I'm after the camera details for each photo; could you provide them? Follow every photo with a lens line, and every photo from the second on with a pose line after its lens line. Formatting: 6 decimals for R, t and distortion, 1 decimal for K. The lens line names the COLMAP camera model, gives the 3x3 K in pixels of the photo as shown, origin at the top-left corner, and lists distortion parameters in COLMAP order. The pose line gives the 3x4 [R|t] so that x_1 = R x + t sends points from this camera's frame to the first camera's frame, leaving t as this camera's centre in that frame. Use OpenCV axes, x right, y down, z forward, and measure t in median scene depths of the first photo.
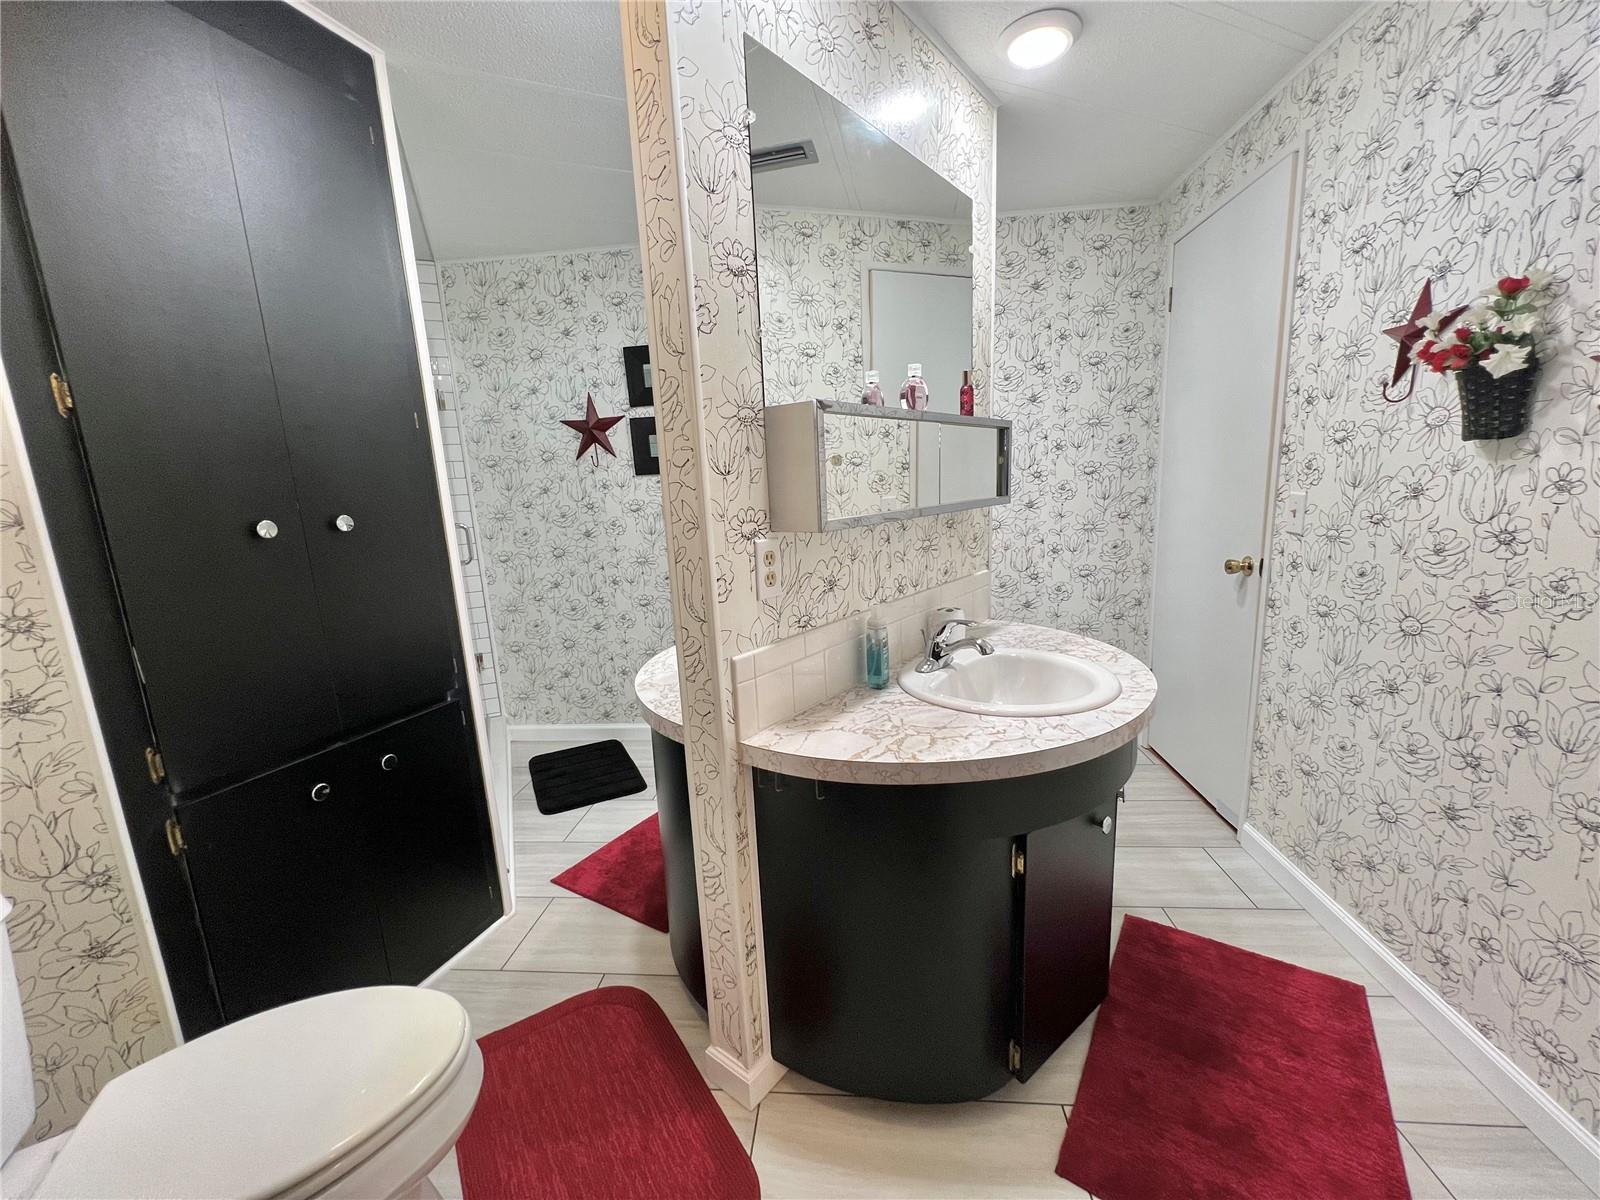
lens RADIAL K [[636.0, 0, 800.0], [0, 636.0, 600.0], [0, 0, 1]] dist [0.000995, 0.000197]
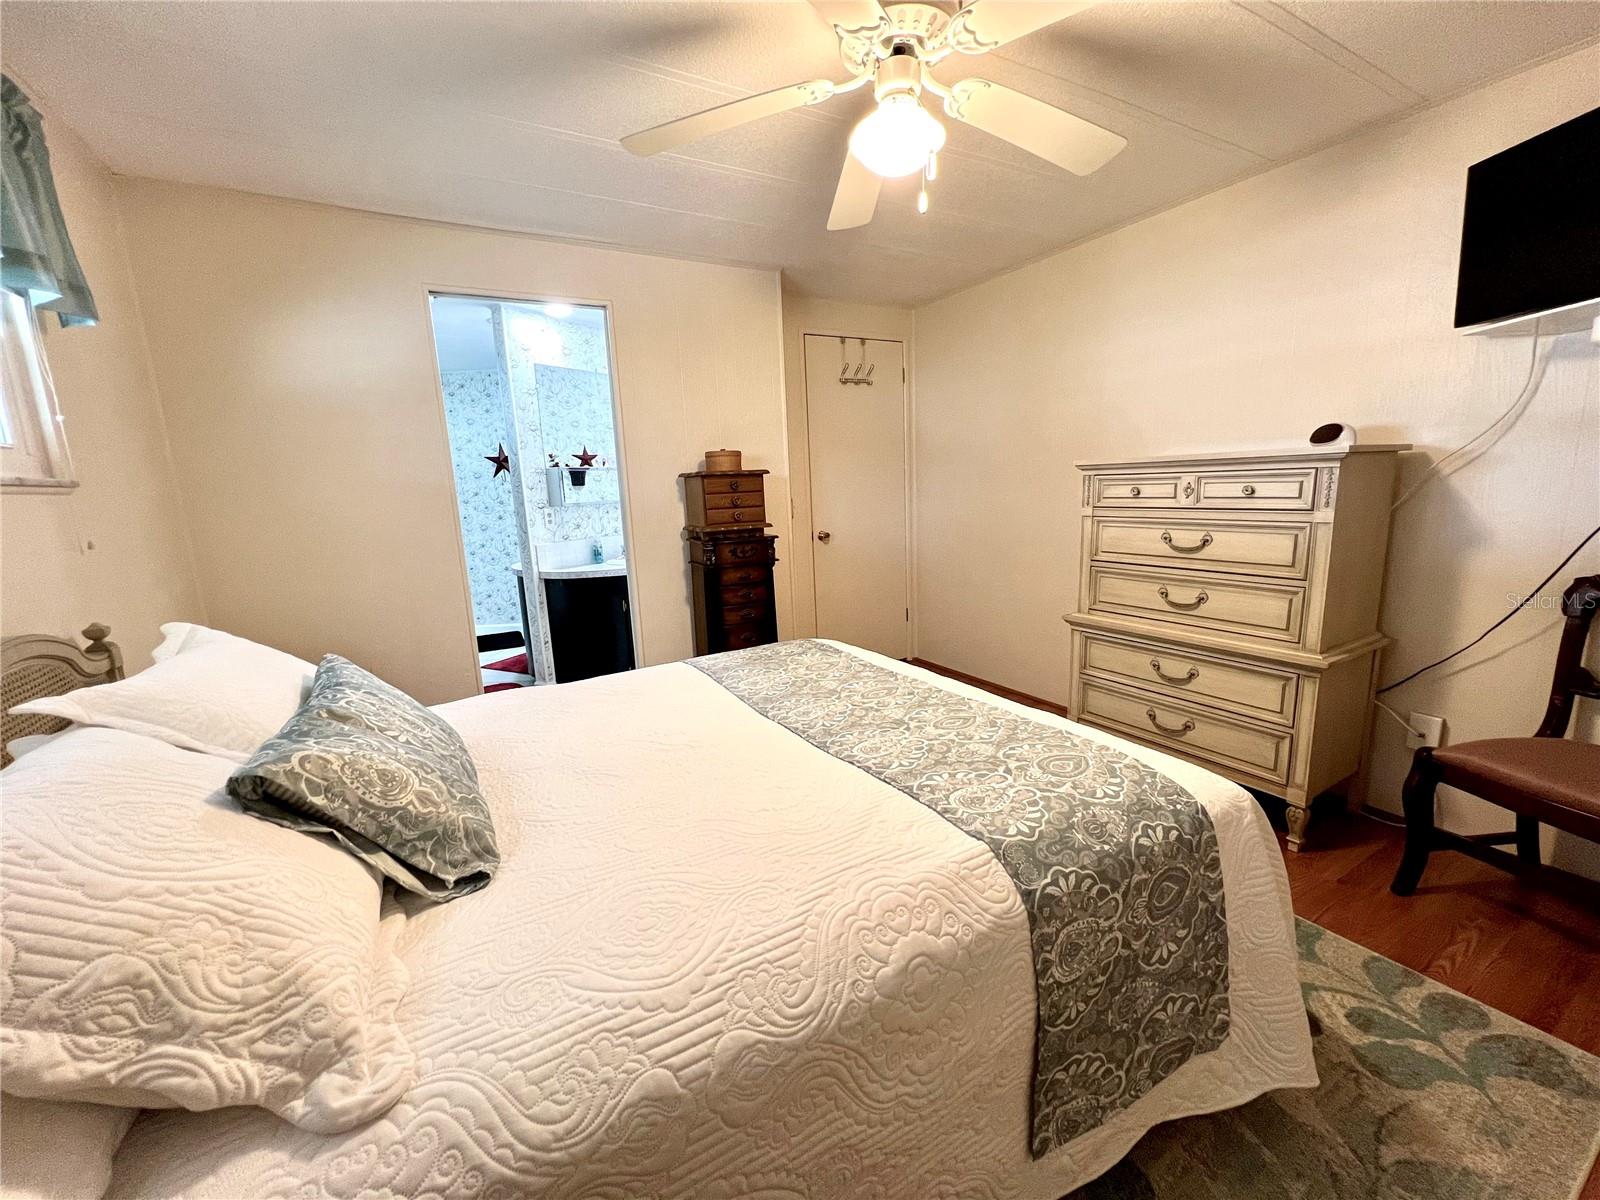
lens RADIAL K [[636.0, 0, 800.0], [0, 636.0, 600.0], [0, 0, 1]] dist [0.000995, 0.000197]
pose [[0.996189, -0.010826, 0.086546, 0.867315], [0.011569, 0.999900, -0.008089, 0.375683], [-0.086450, 0.009060, 0.996215, -2.137743]]
